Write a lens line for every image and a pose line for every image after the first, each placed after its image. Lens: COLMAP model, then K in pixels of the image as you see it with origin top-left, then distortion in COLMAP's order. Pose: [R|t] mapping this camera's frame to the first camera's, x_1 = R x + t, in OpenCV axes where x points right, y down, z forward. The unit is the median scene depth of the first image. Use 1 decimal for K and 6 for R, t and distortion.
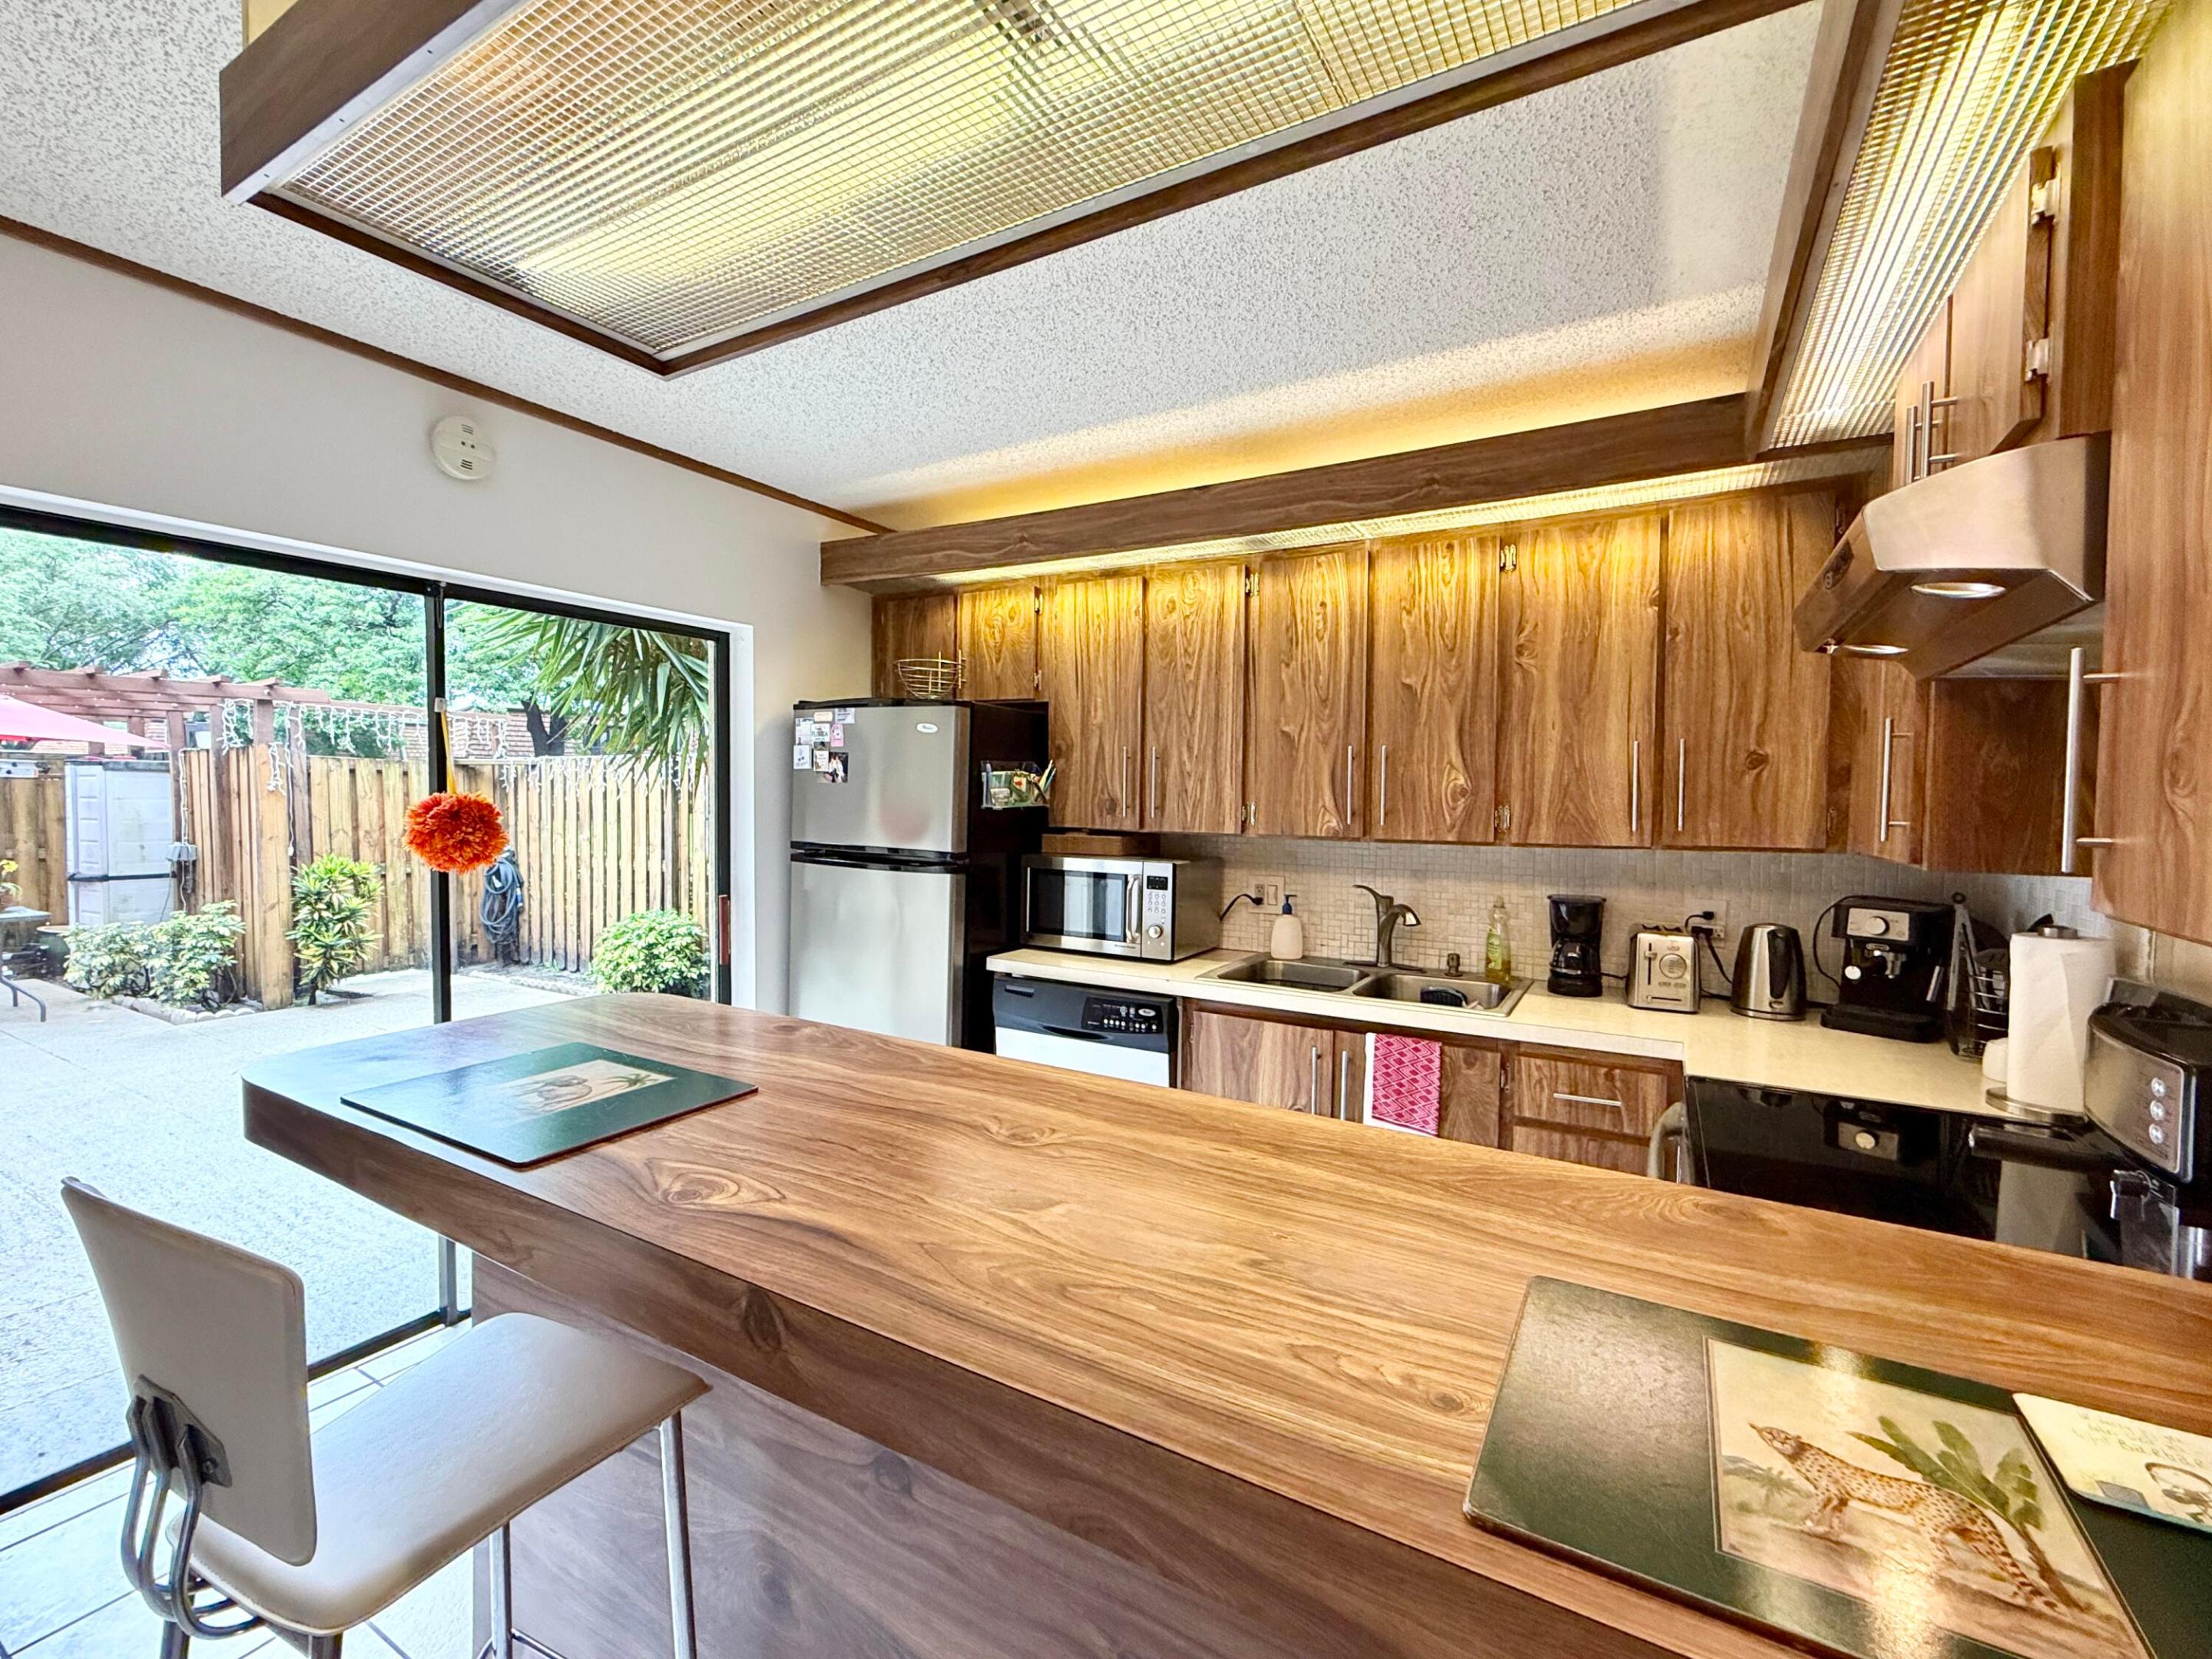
lens RADIAL K [[962.1, 0, 1103.1], [0, 962.1, 827.0], [0, 0, 1]] dist [-0.001599, 0.000000]
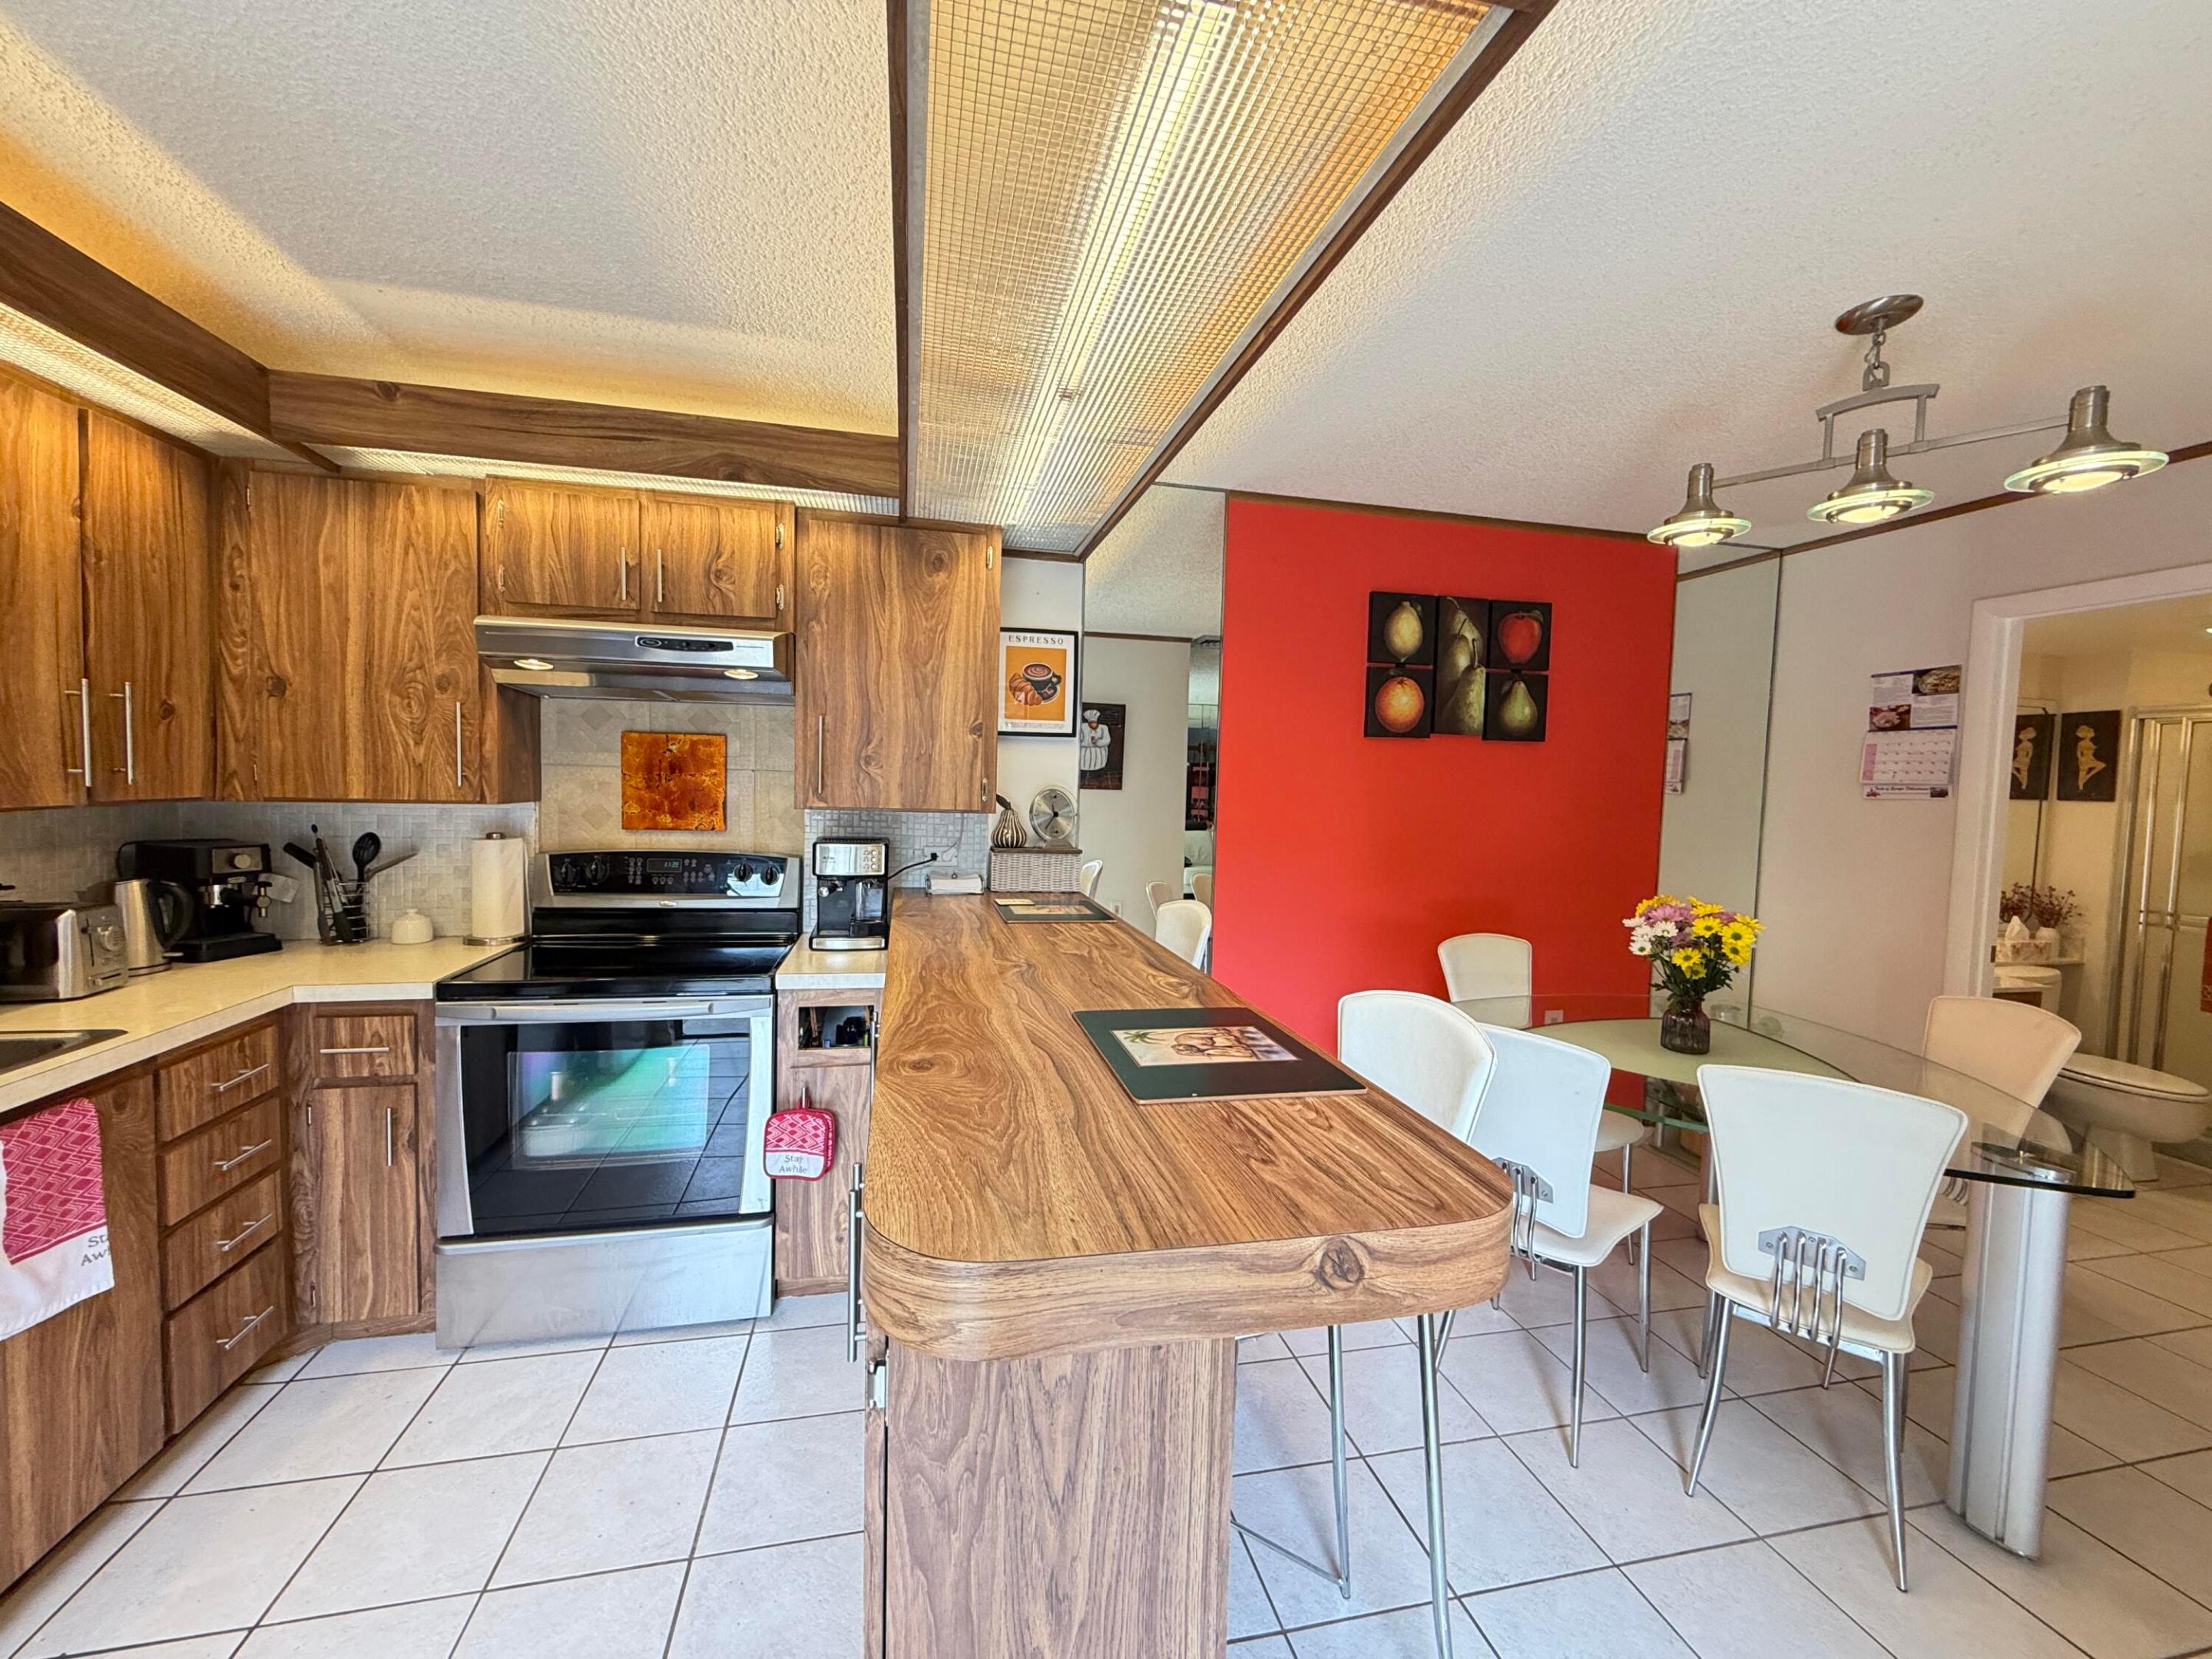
lens RADIAL K [[881.3, 0, 1100.3], [0, 881.3, 825.9], [0, 0, 1]] dist [-0.000506, 0.000023]
pose [[-0.680647, -0.067681, 0.729478, -0.556725], [-0.009819, 0.996477, 0.083292, -0.031425], [-0.732545, 0.049530, -0.678914, 0.805535]]
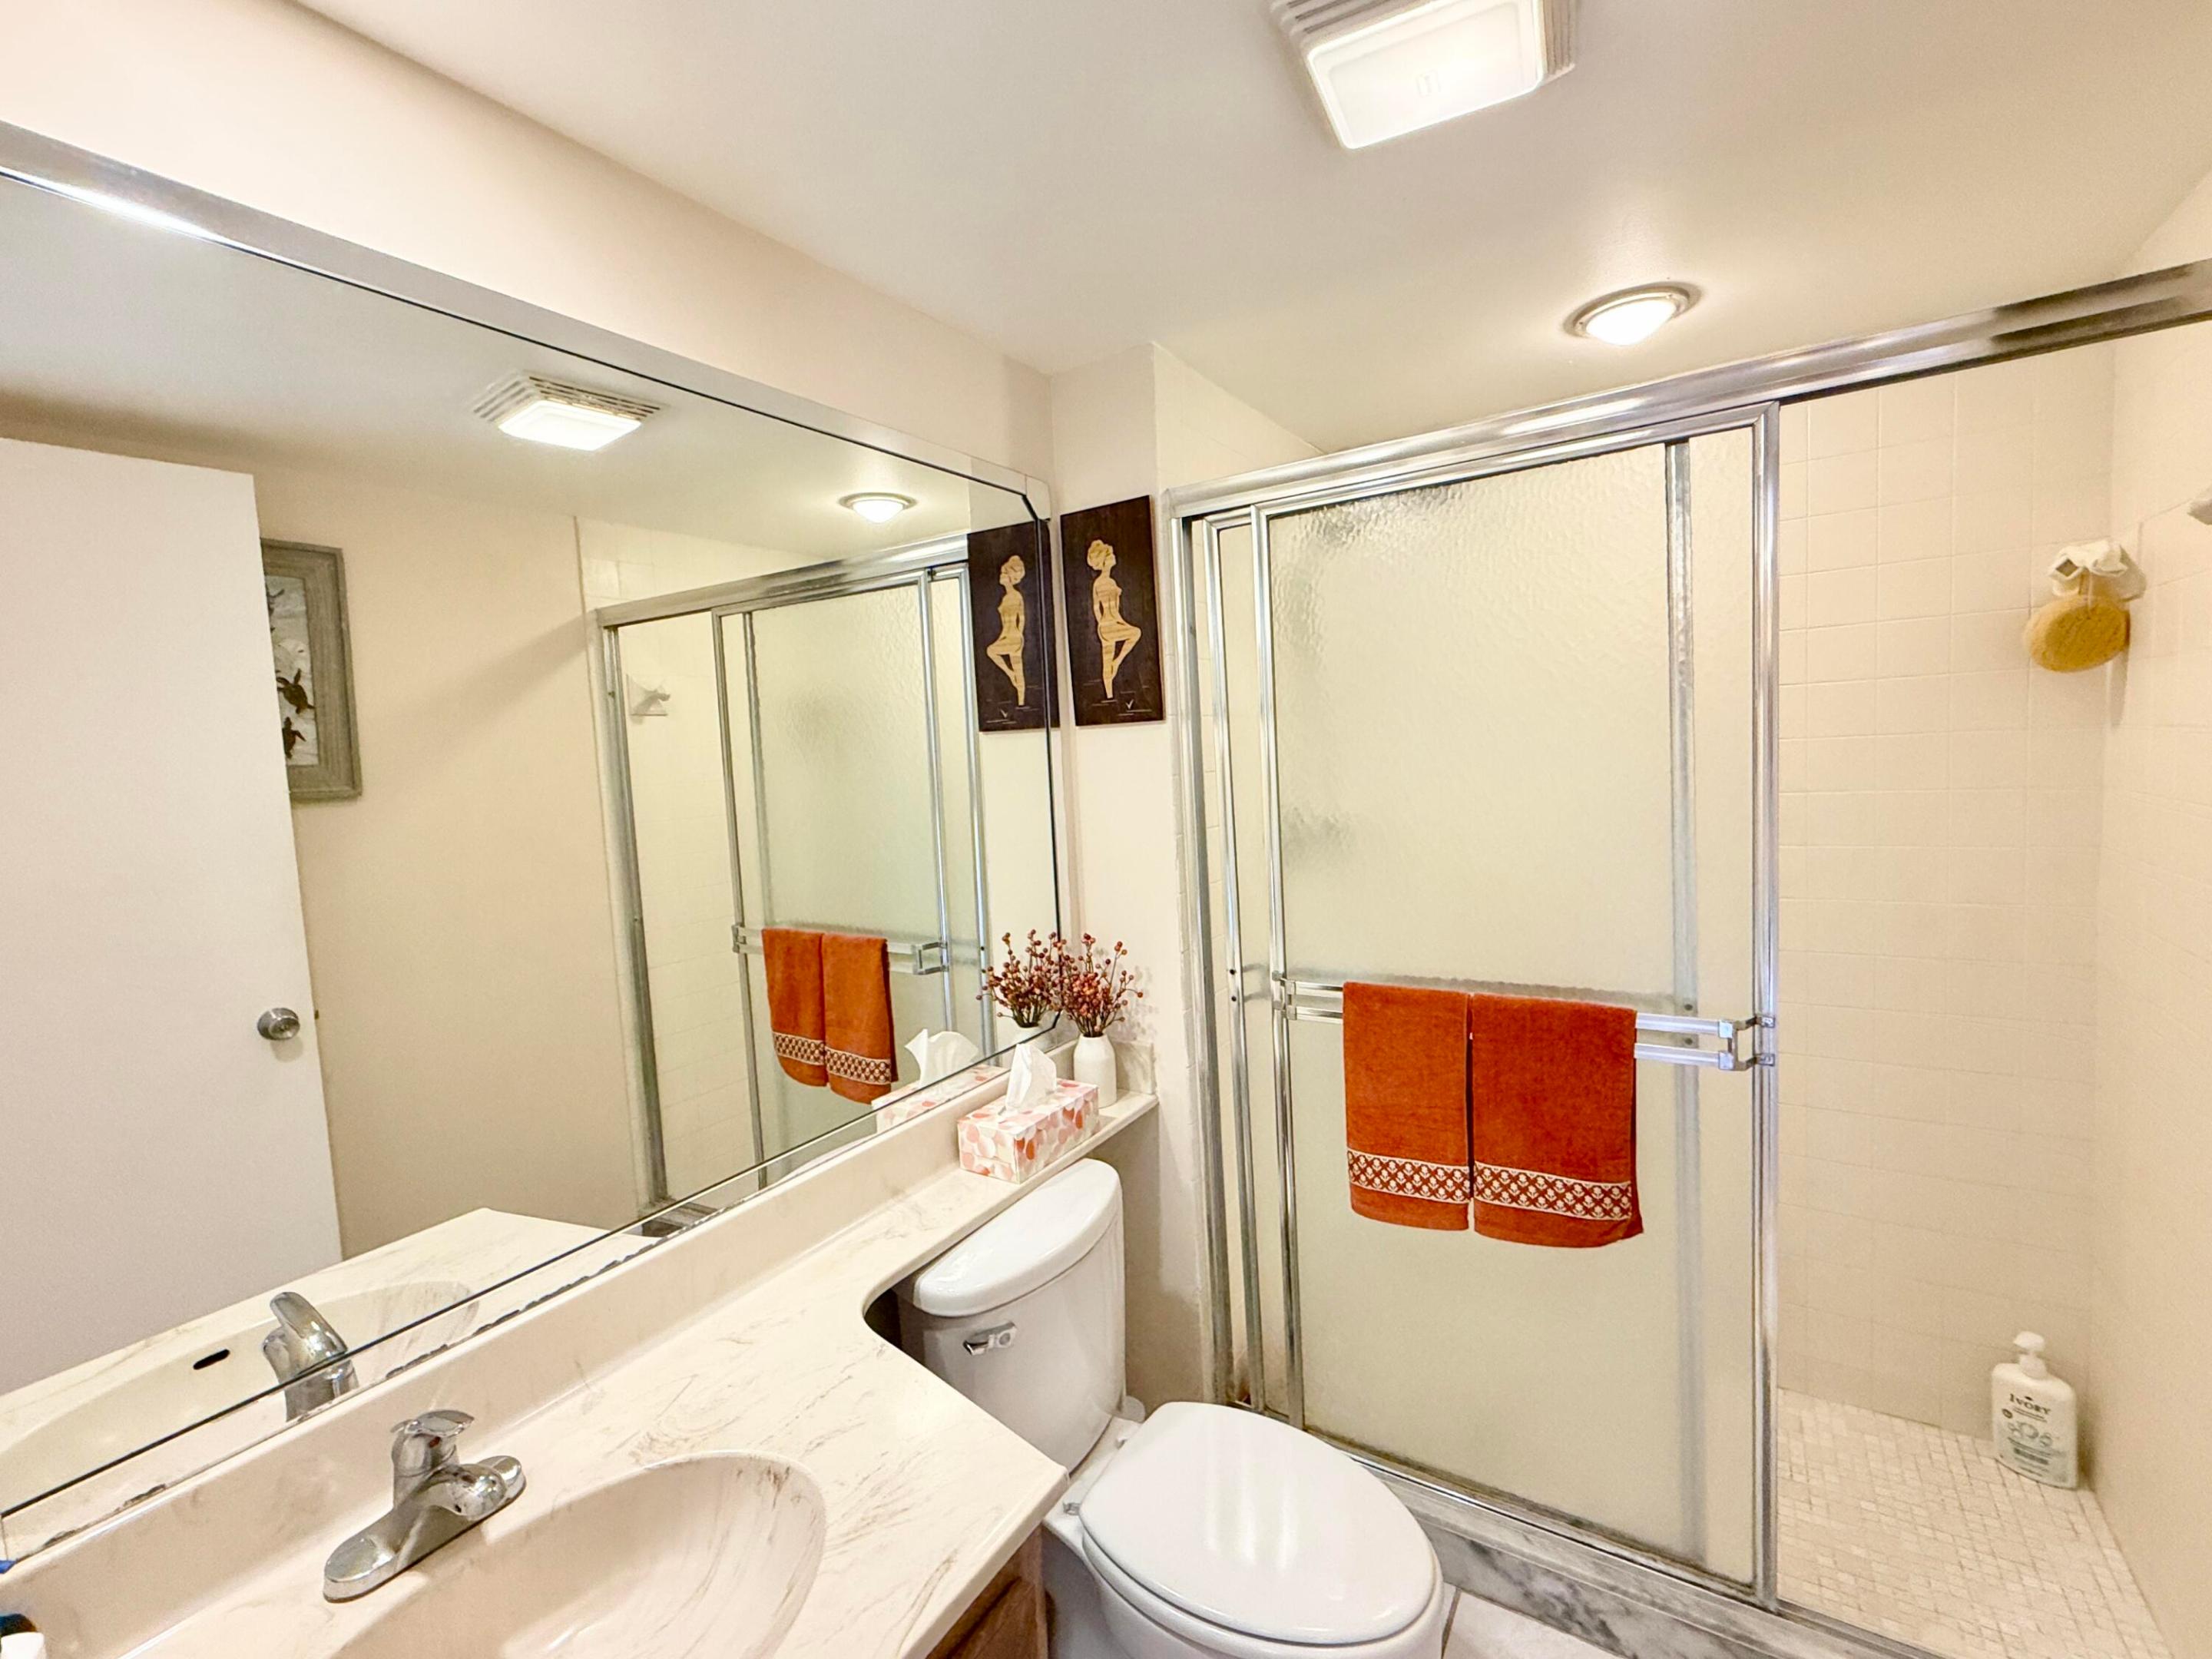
lens RADIAL K [[962.1, 0, 1098.5], [0, 962.1, 826.4], [0, 0, 1]] dist [-0.001599, 0.000000]
pose [[-0.997828, 0.037072, 0.054450, -0.622616], [0.043381, 0.991866, 0.119669, 0.025266], [-0.049570, 0.121771, -0.991320, -0.795376]]
